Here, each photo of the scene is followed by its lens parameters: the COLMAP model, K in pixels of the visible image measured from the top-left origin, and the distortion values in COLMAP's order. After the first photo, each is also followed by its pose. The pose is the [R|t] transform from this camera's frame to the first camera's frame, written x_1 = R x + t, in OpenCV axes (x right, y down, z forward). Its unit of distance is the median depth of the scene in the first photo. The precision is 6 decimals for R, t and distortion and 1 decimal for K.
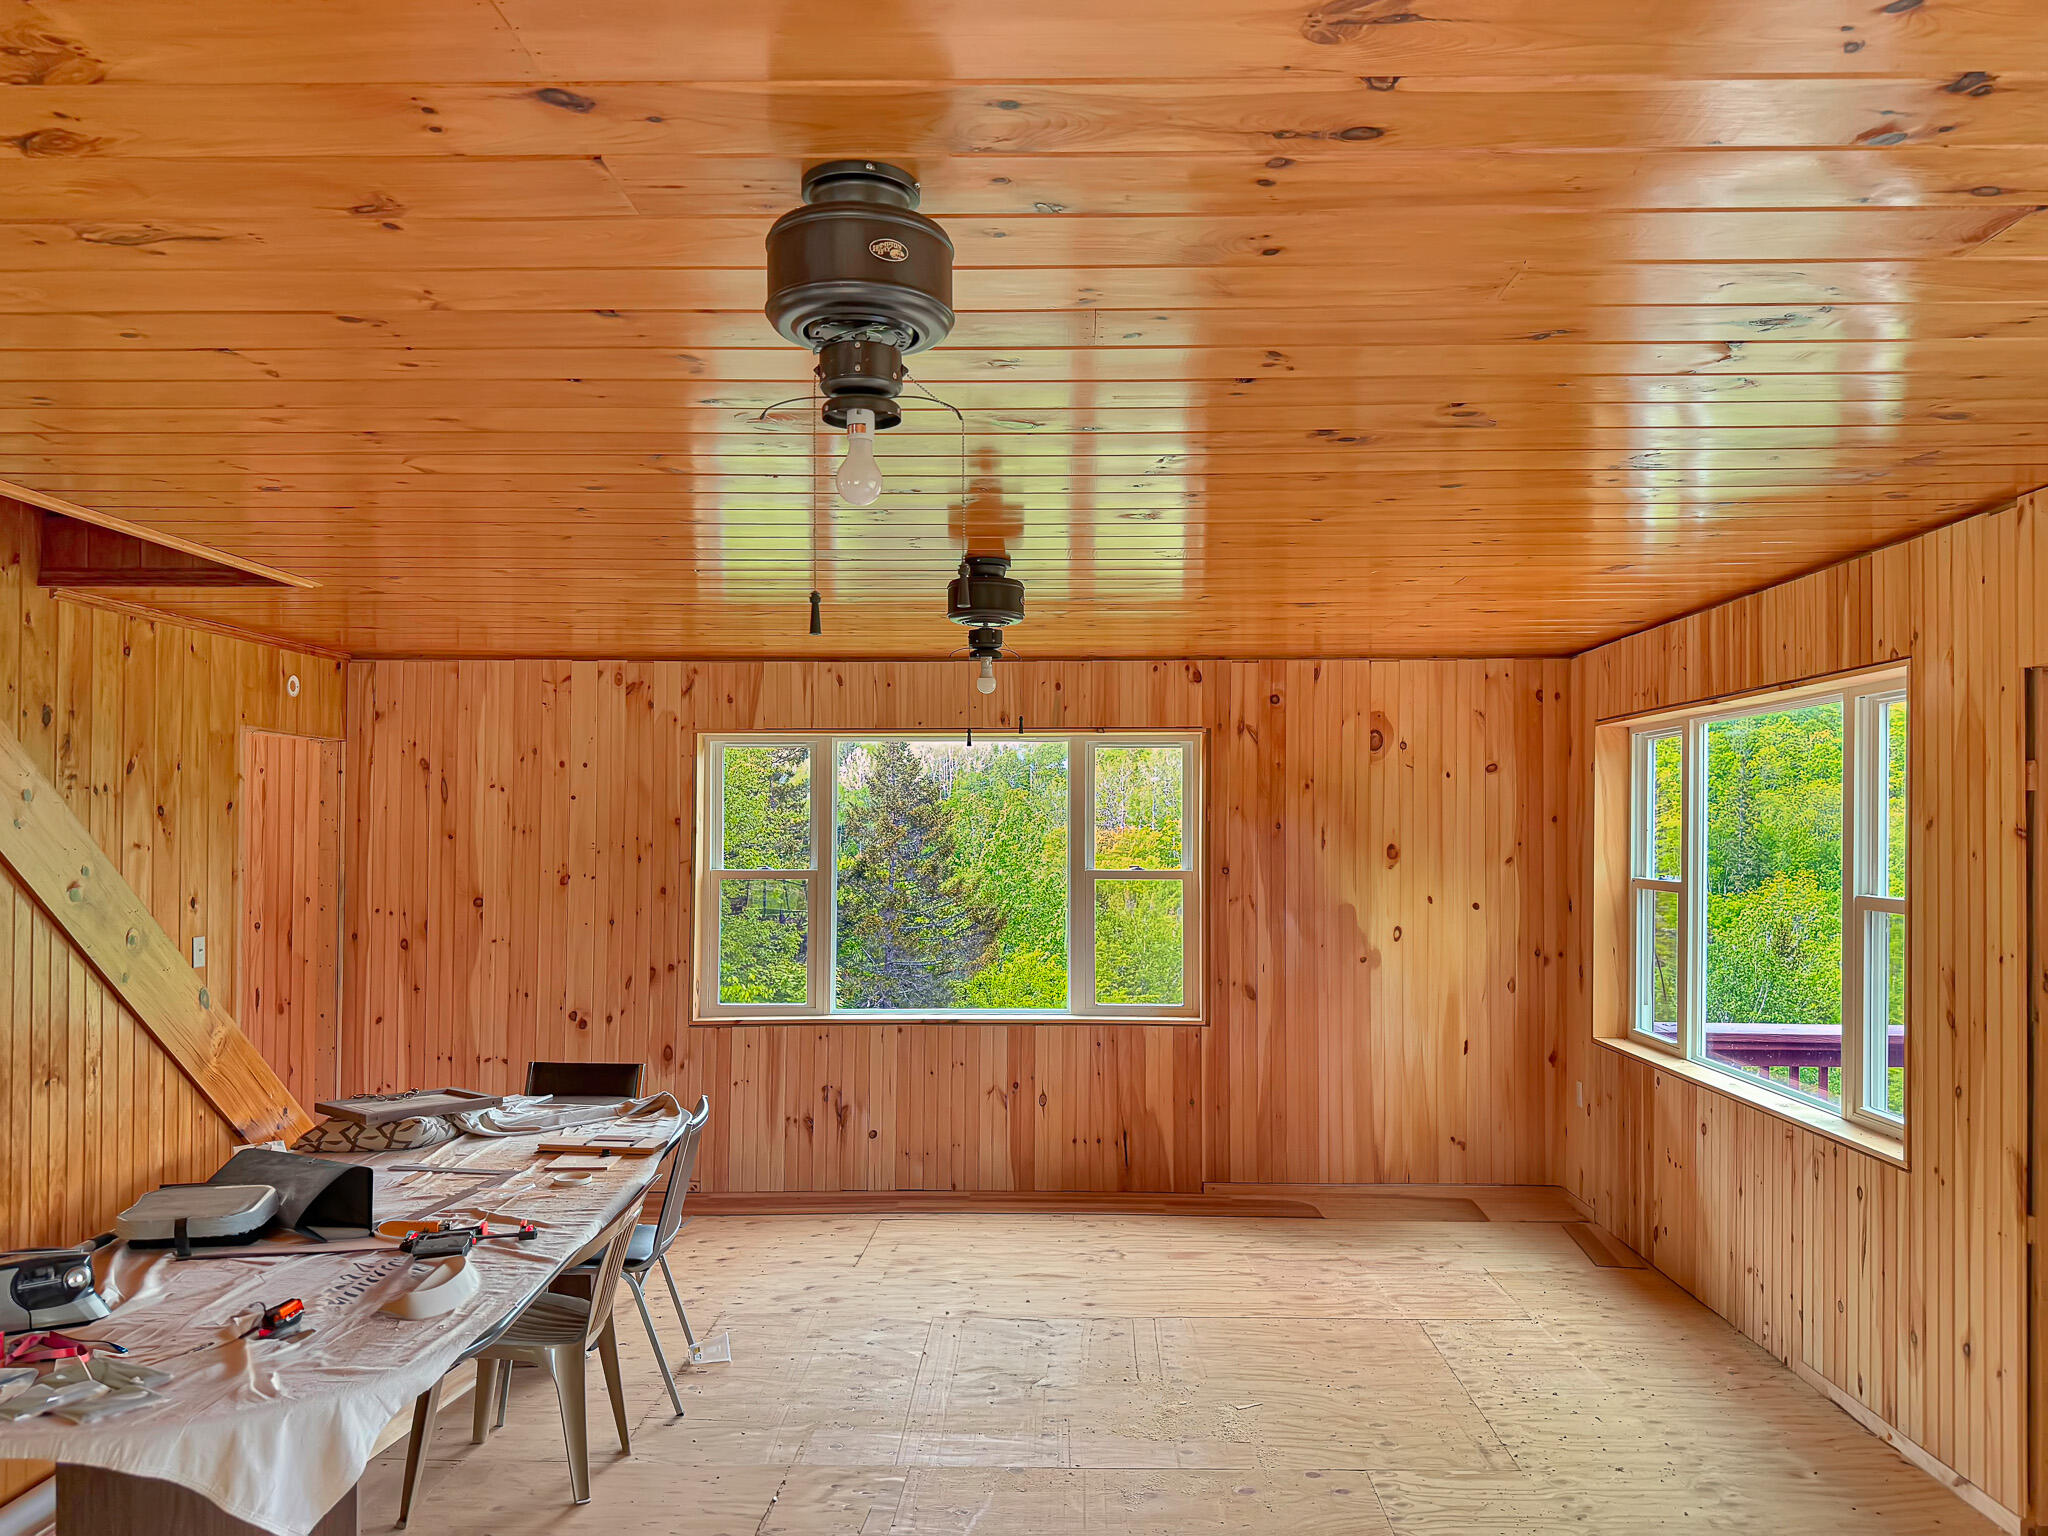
lens RADIAL K [[1475.0, 0, 1056.7], [0, 1475.0, 801.2], [0, 0, 1]] dist [0.104034, -0.000615]
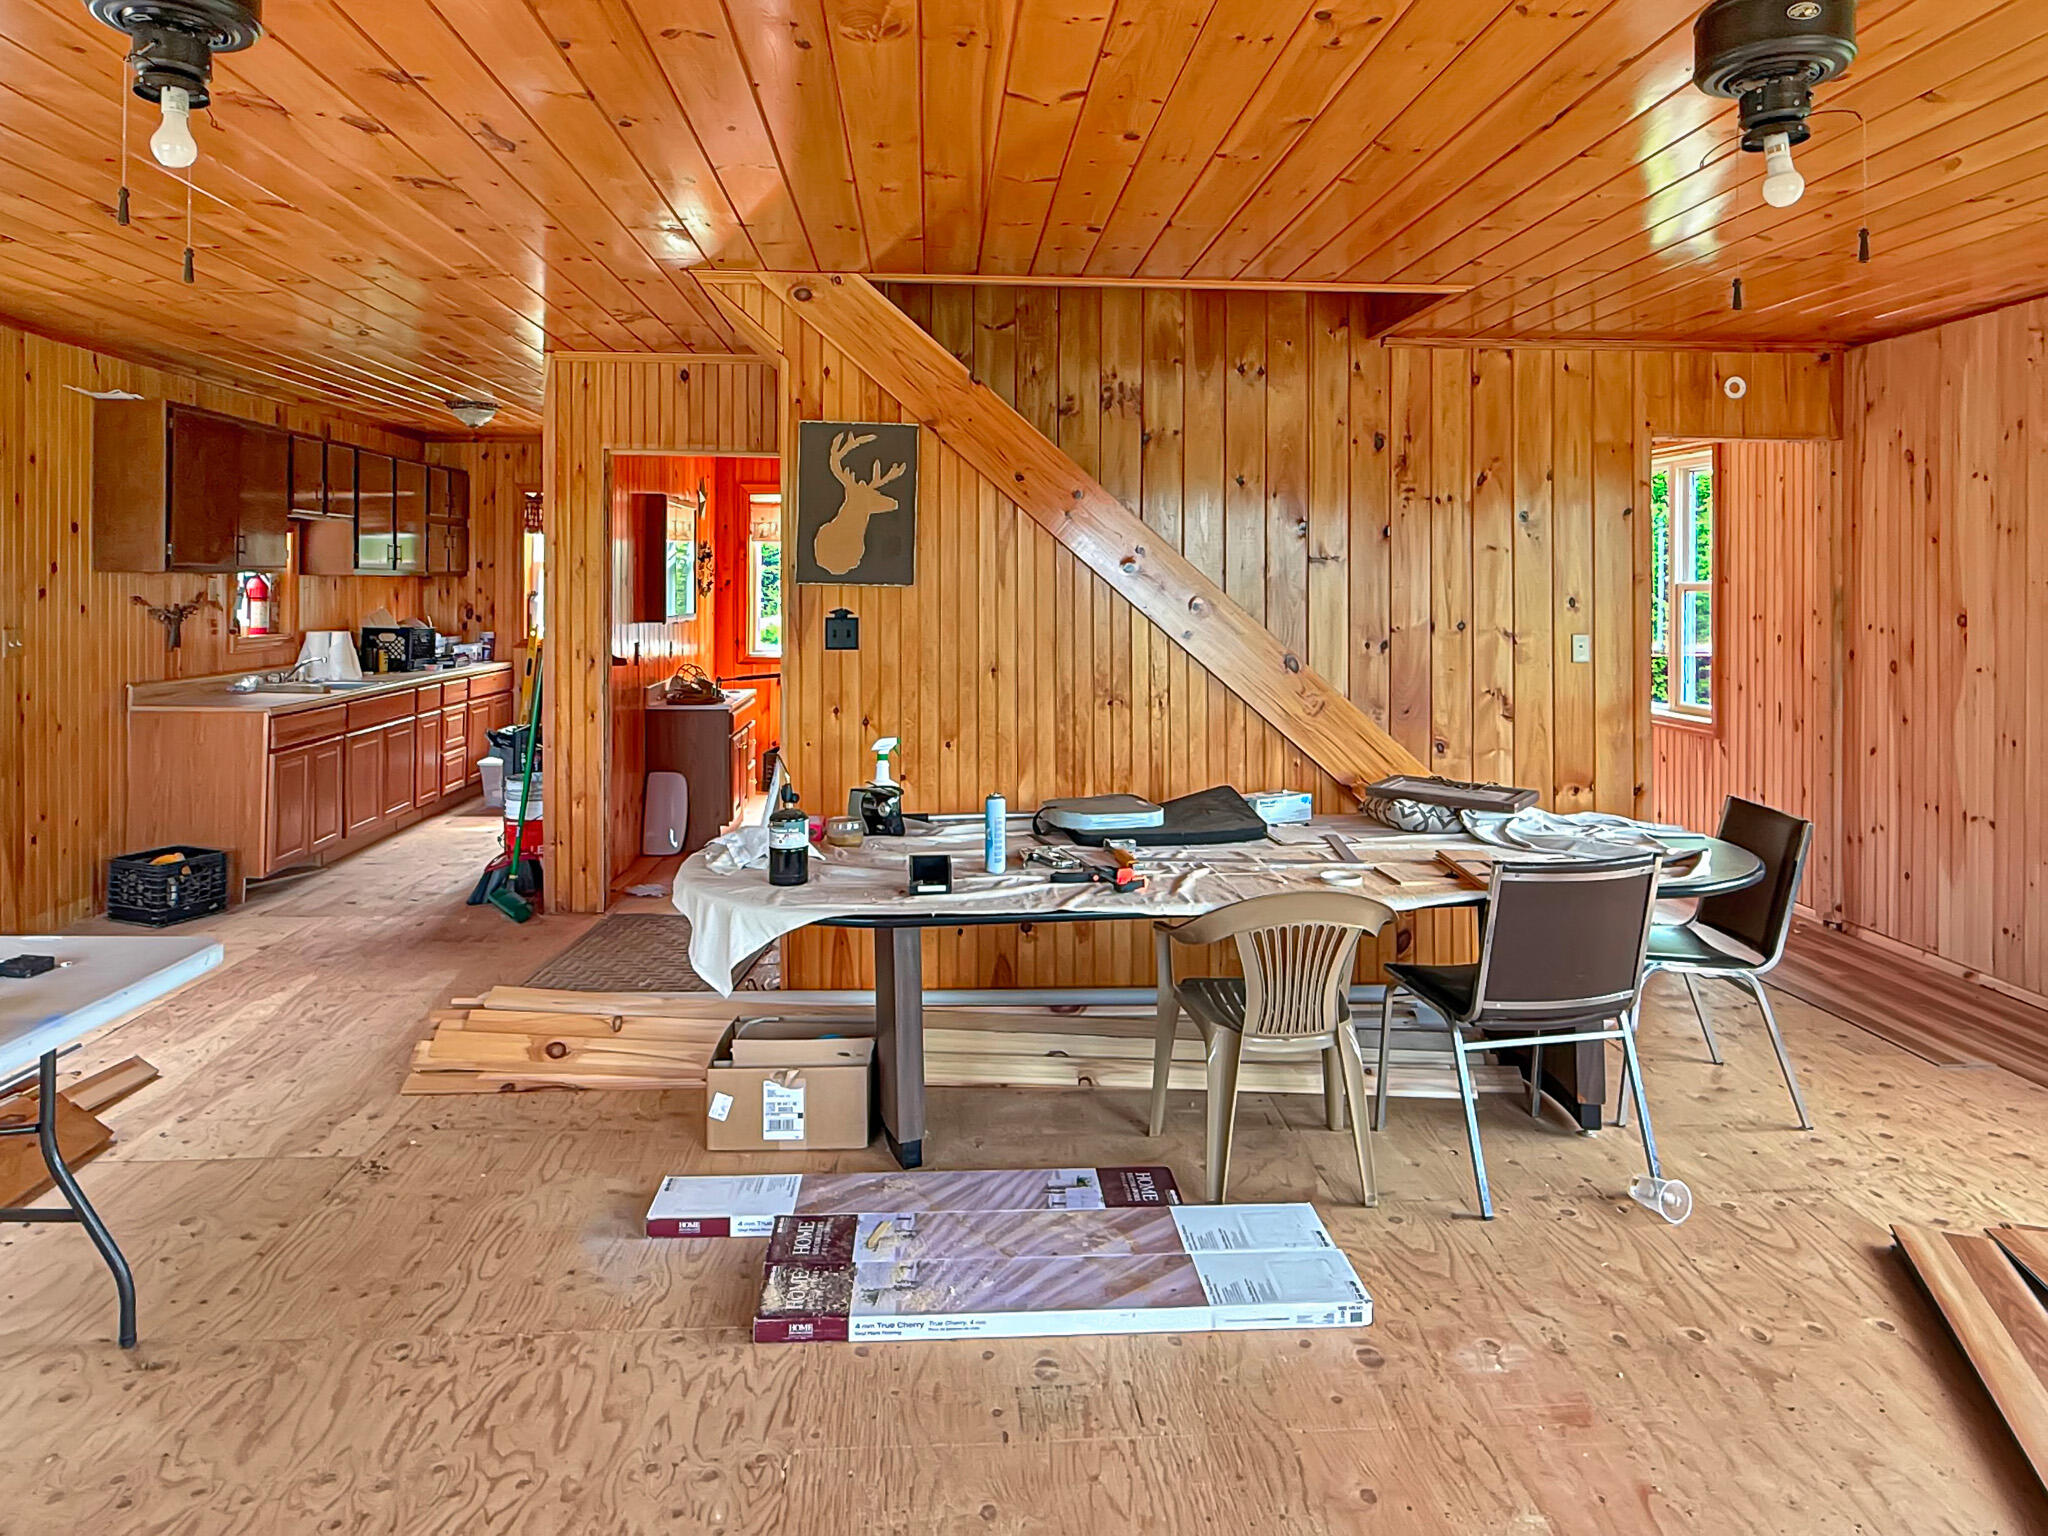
lens RADIAL K [[1316.5, 0, 1021.6], [0, 1316.5, 581.2], [0, 0, 1]] dist [0.001807, 0.004766]
pose [[0.092299, -0.008182, -0.995698, 0.275950], [0.016291, 0.999845, -0.006706, 0.043335], [0.995598, -0.015602, 0.092417, 0.439479]]
